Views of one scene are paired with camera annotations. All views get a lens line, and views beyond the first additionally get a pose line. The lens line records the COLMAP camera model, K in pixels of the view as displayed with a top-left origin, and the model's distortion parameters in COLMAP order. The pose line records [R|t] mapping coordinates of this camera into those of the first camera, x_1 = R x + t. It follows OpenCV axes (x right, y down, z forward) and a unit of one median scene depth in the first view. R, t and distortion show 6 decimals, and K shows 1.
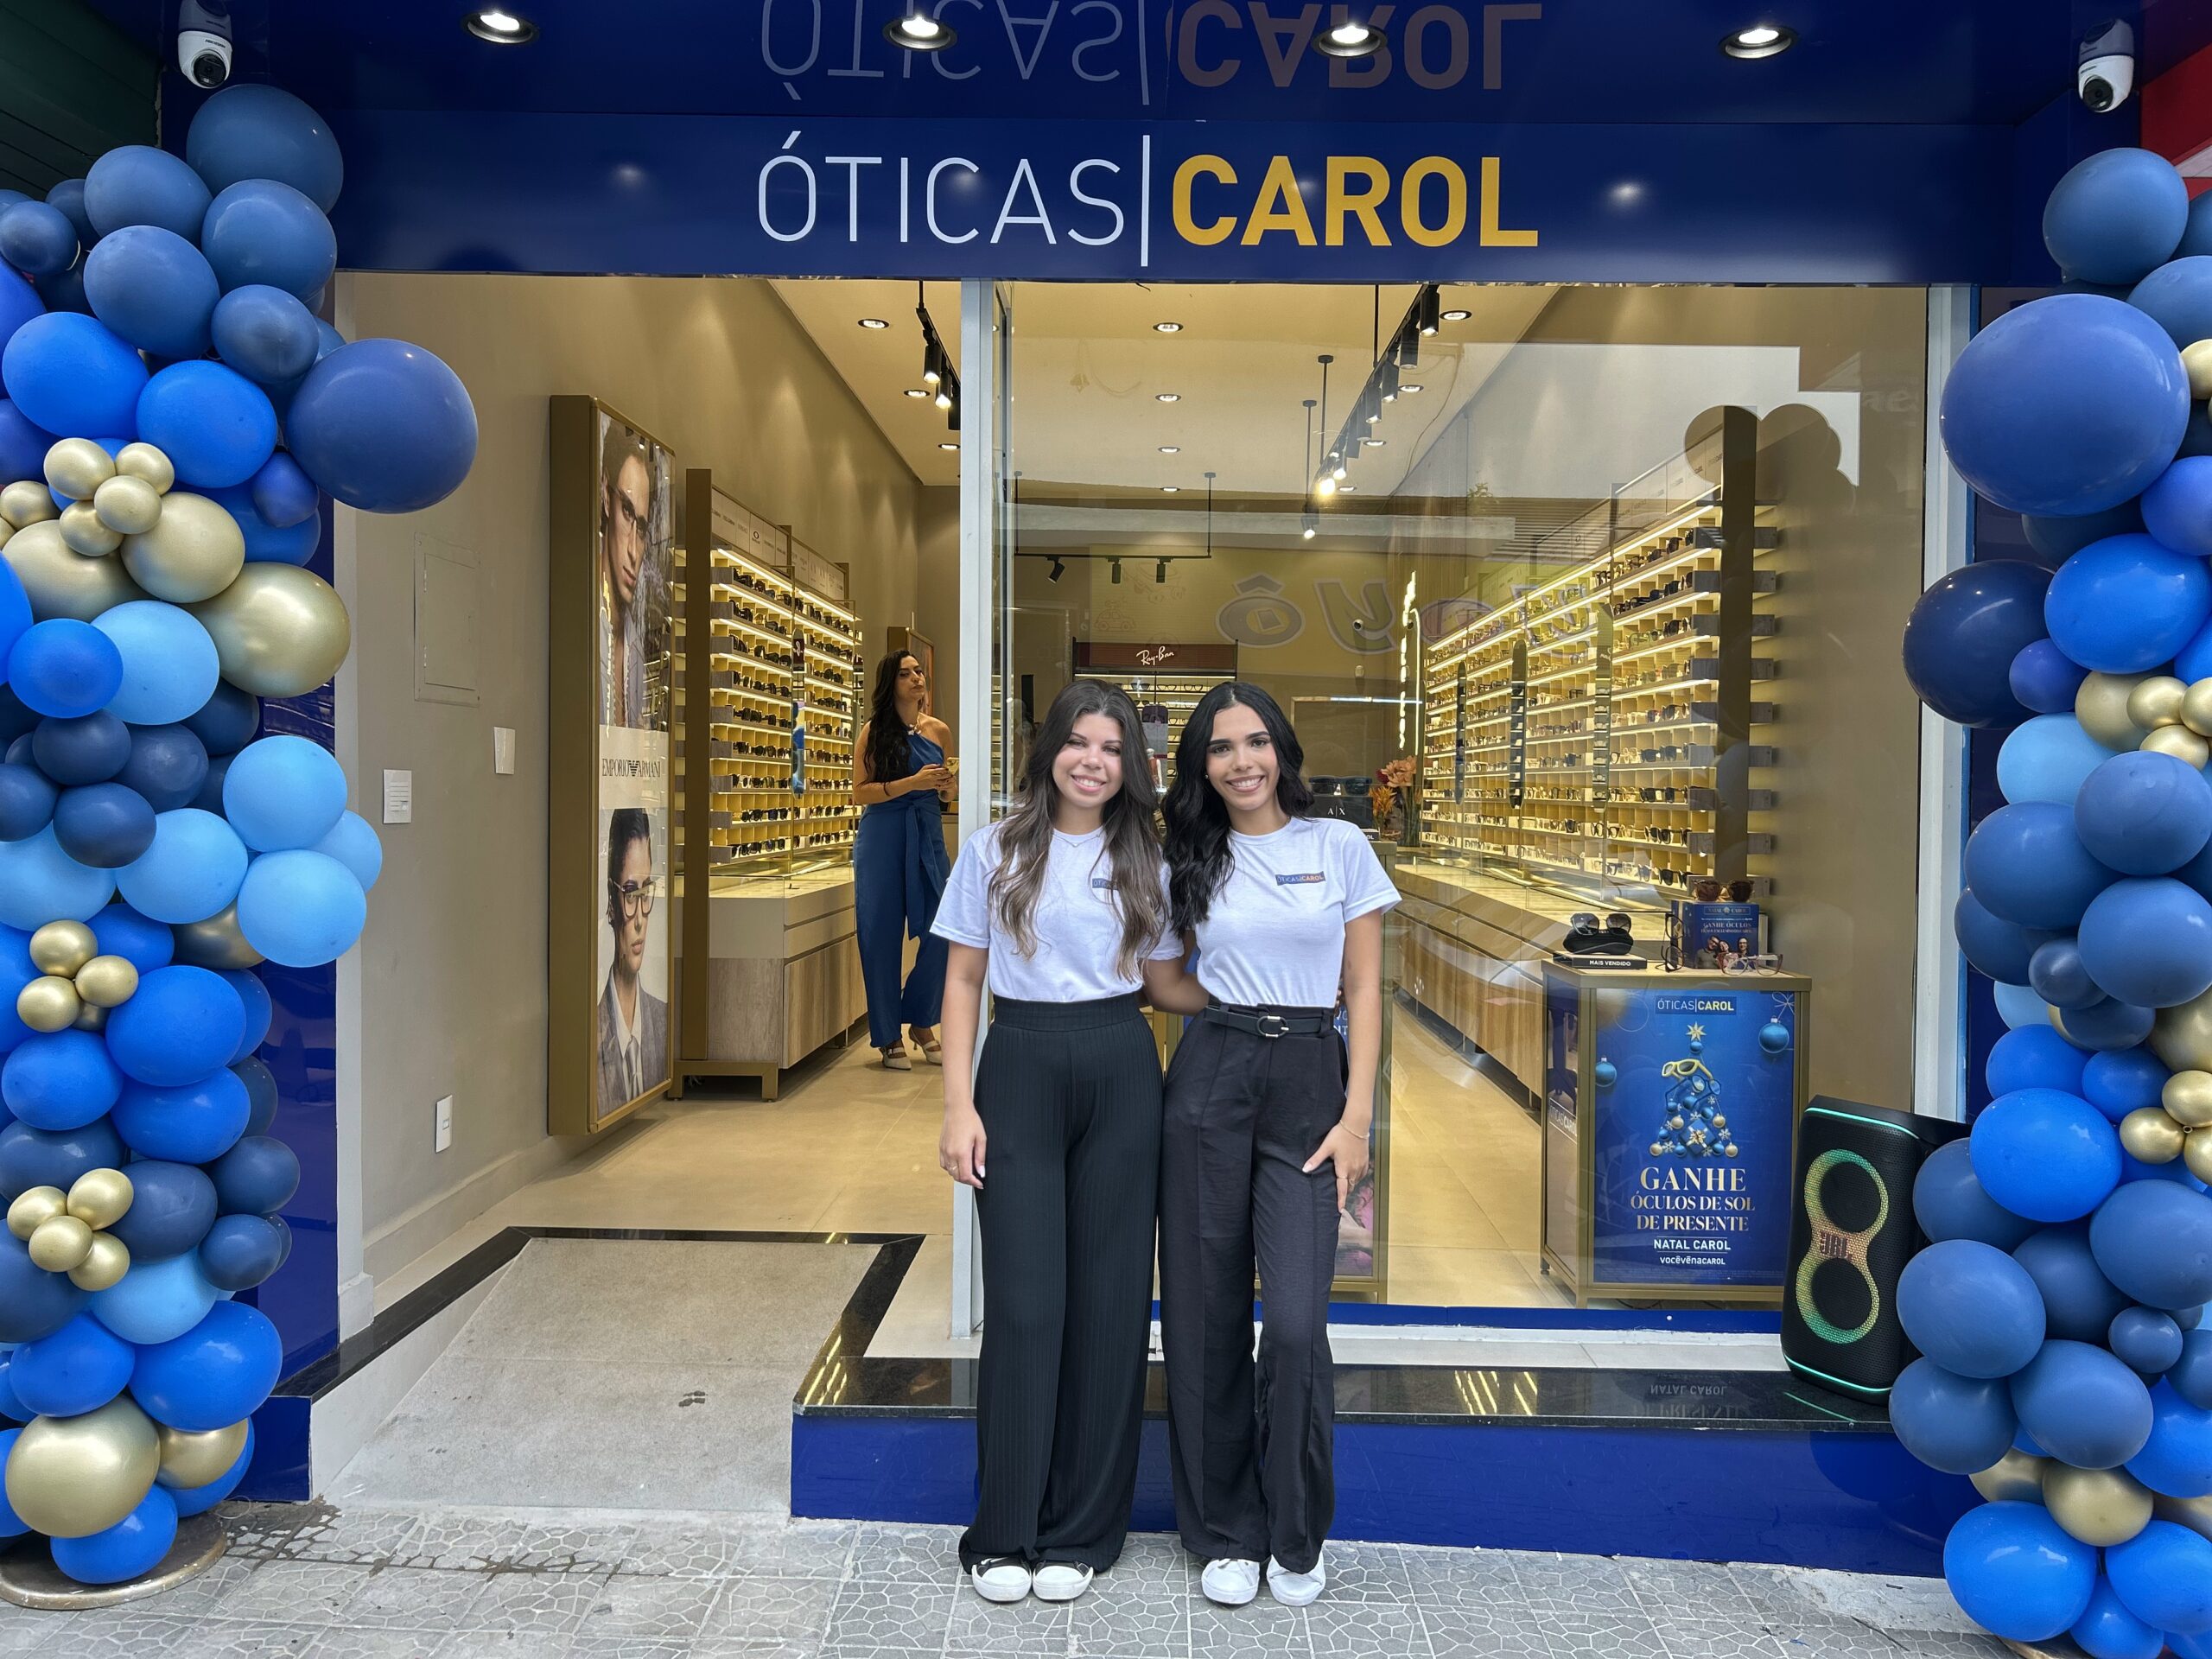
lens RADIAL K [[1732.9, 0, 1106.0], [0, 1732.9, 829.5], [0, 0, 1]] dist [0.002016, -0.000351]
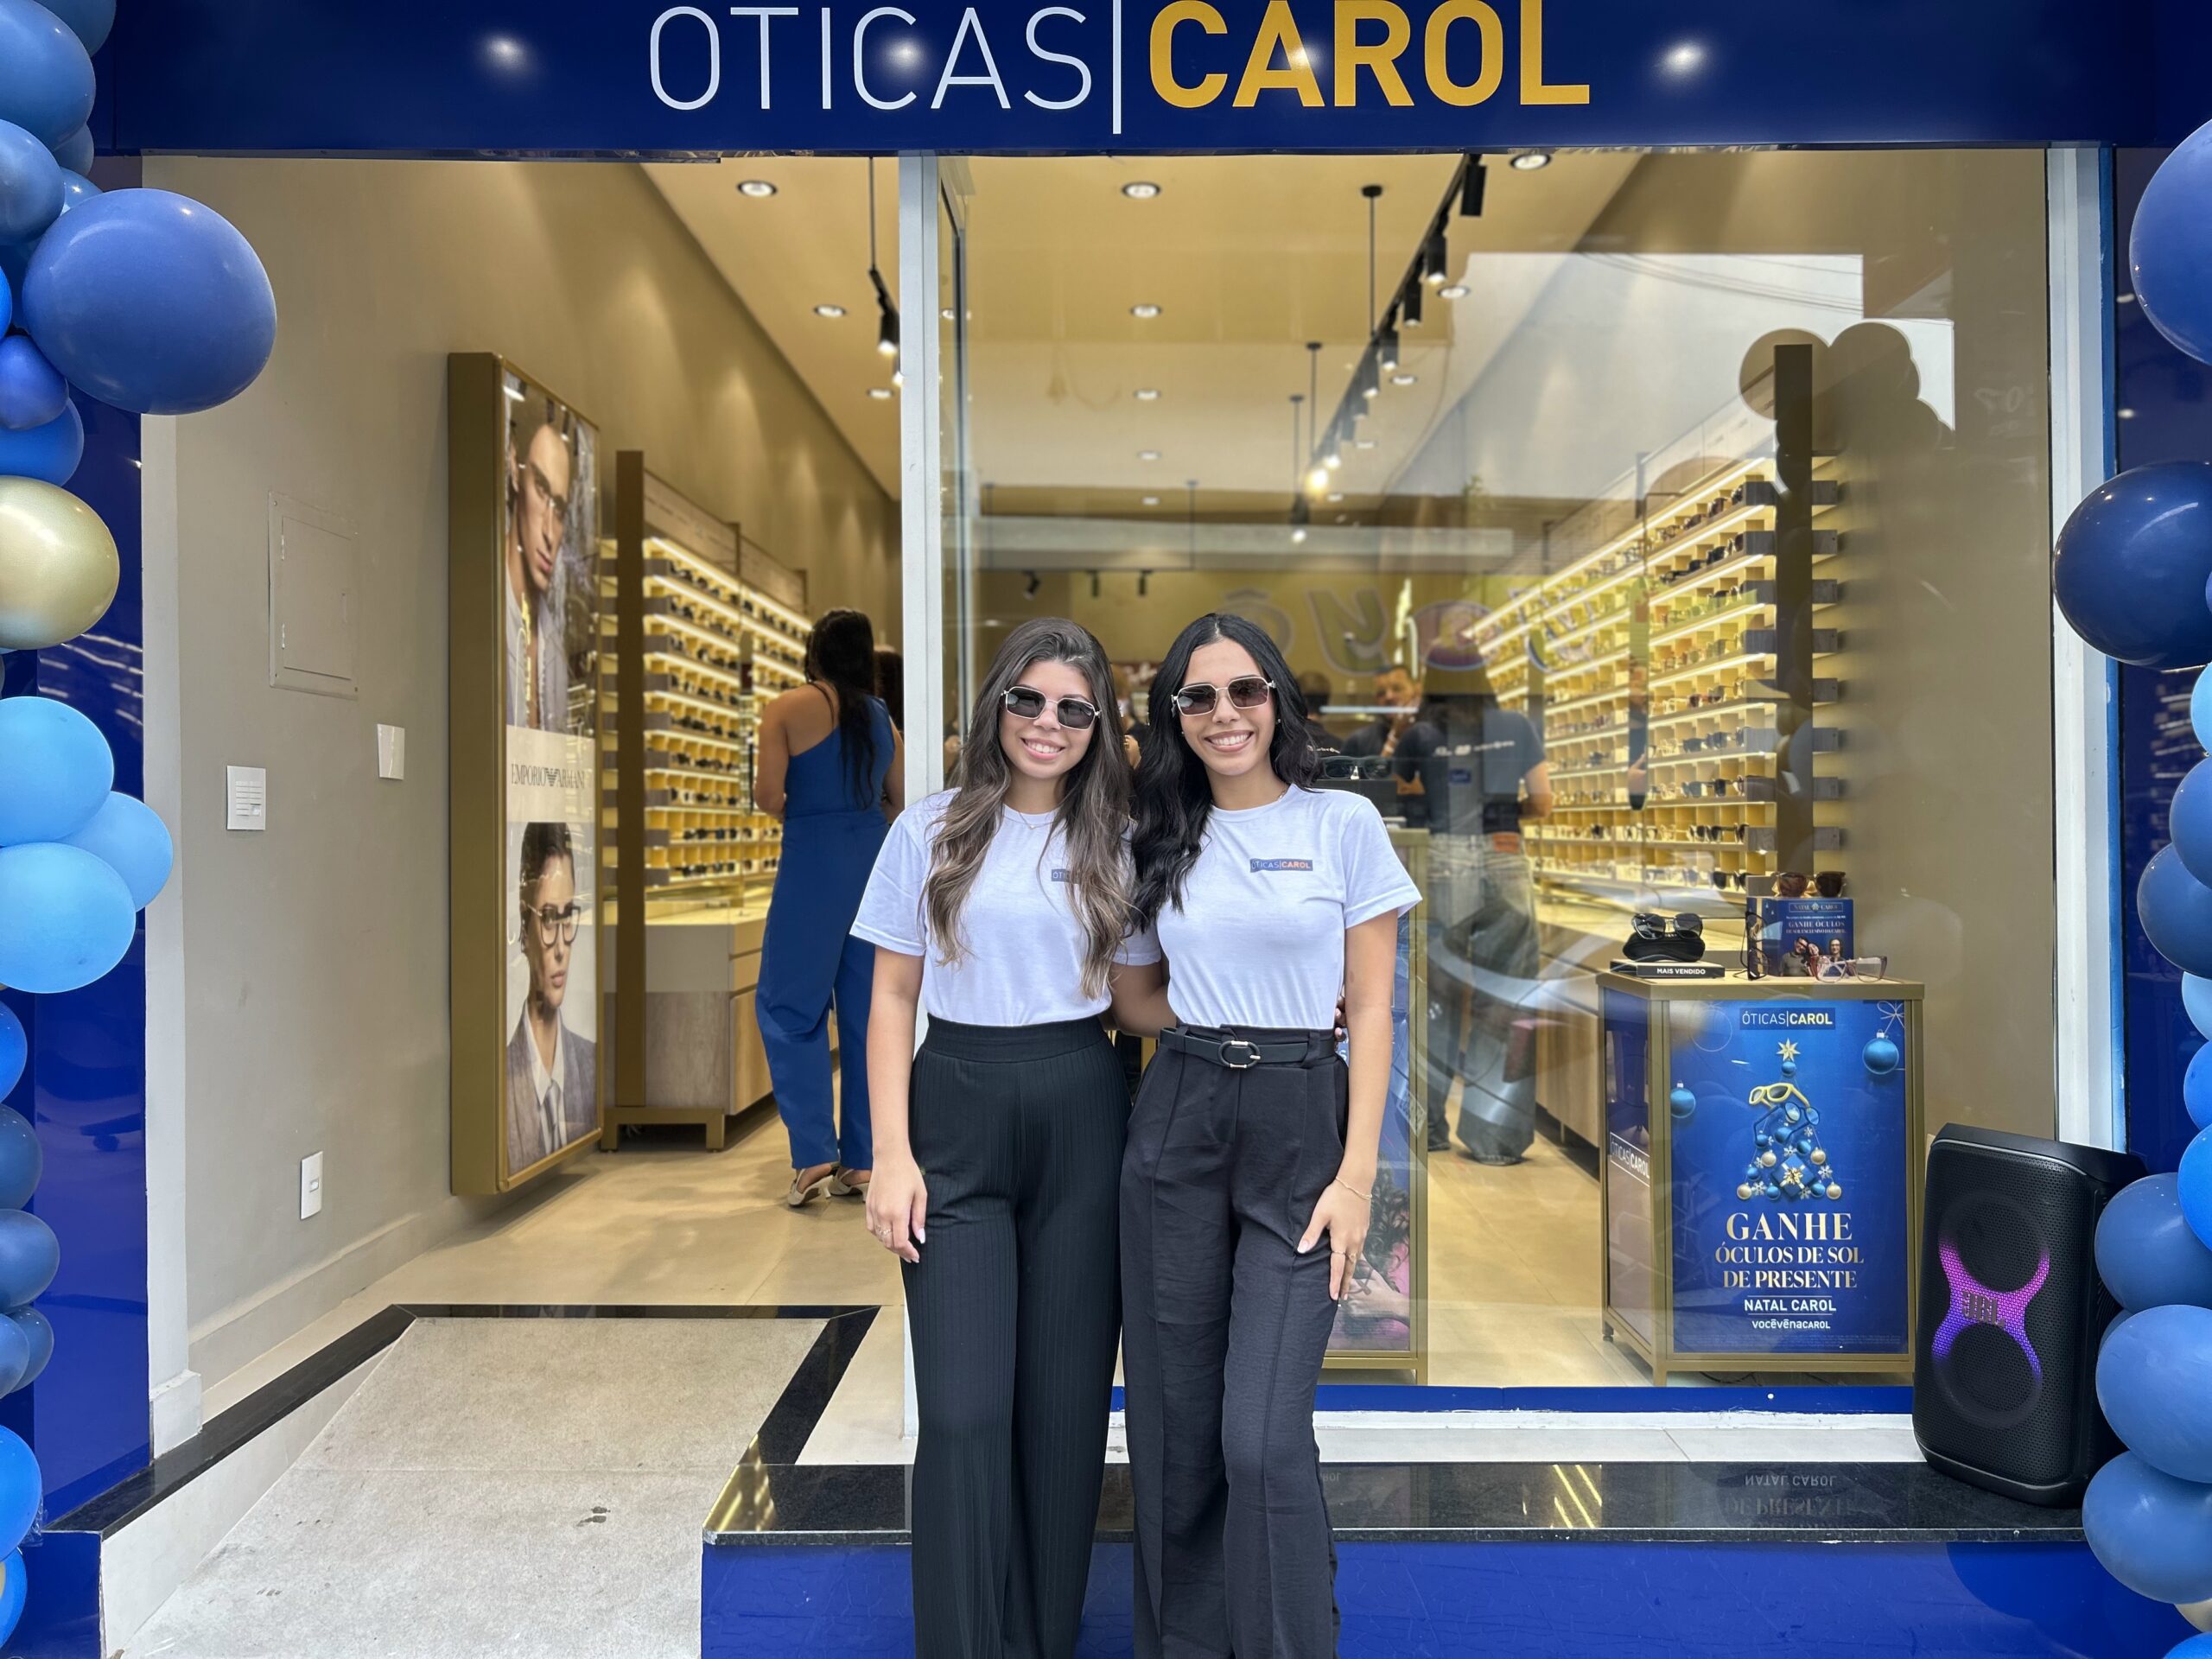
lens RADIAL K [[1732.9, 0, 1106.0], [0, 1732.9, 829.5], [0, 0, 1]] dist [0.002016, -0.000351]
pose [[0.999837, -0.015728, 0.008827, 0.003822], [0.015935, 0.999586, -0.023962, 0.024395], [-0.008446, 0.024099, 0.999674, 0.158989]]
